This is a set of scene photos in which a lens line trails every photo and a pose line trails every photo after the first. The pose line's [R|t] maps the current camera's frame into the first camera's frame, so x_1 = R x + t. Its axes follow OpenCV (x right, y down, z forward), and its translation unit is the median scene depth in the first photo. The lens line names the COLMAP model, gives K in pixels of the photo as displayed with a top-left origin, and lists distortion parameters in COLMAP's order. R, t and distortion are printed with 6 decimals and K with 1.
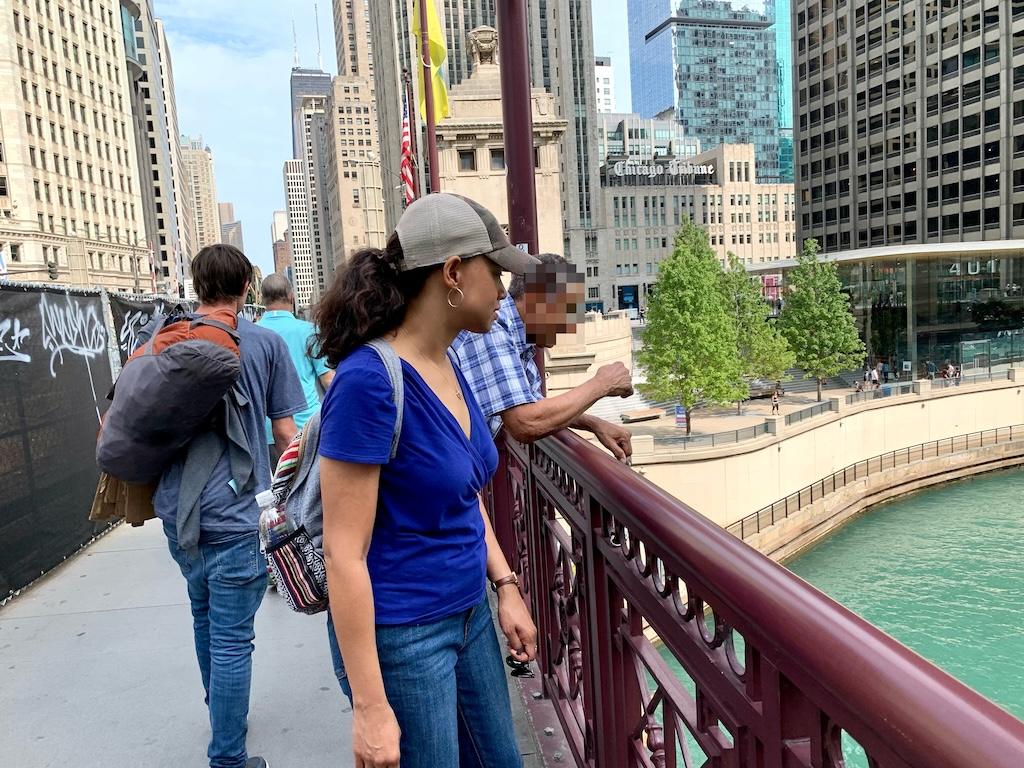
lens RADIAL K [[775.9, 0, 509.0], [0, 775.9, 385.6], [0, 0, 1]] dist [0.012743, 0.001031]
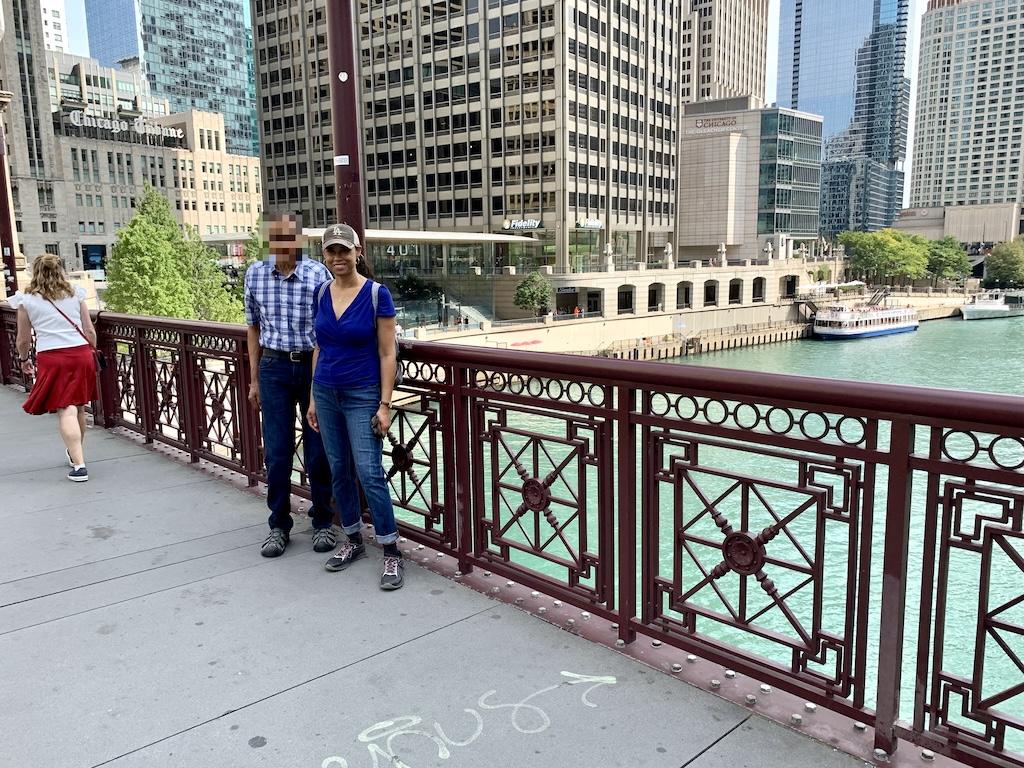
lens RADIAL K [[811.4, 0, 510.7], [0, 811.4, 392.3], [0, 0, 1]] dist [0.001498, 0.014674]
pose [[0.815639, -0.042538, 0.576995, -0.009881], [0.017320, 0.998642, 0.049140, 0.009533], [-0.578301, -0.030087, 0.815268, -0.102960]]
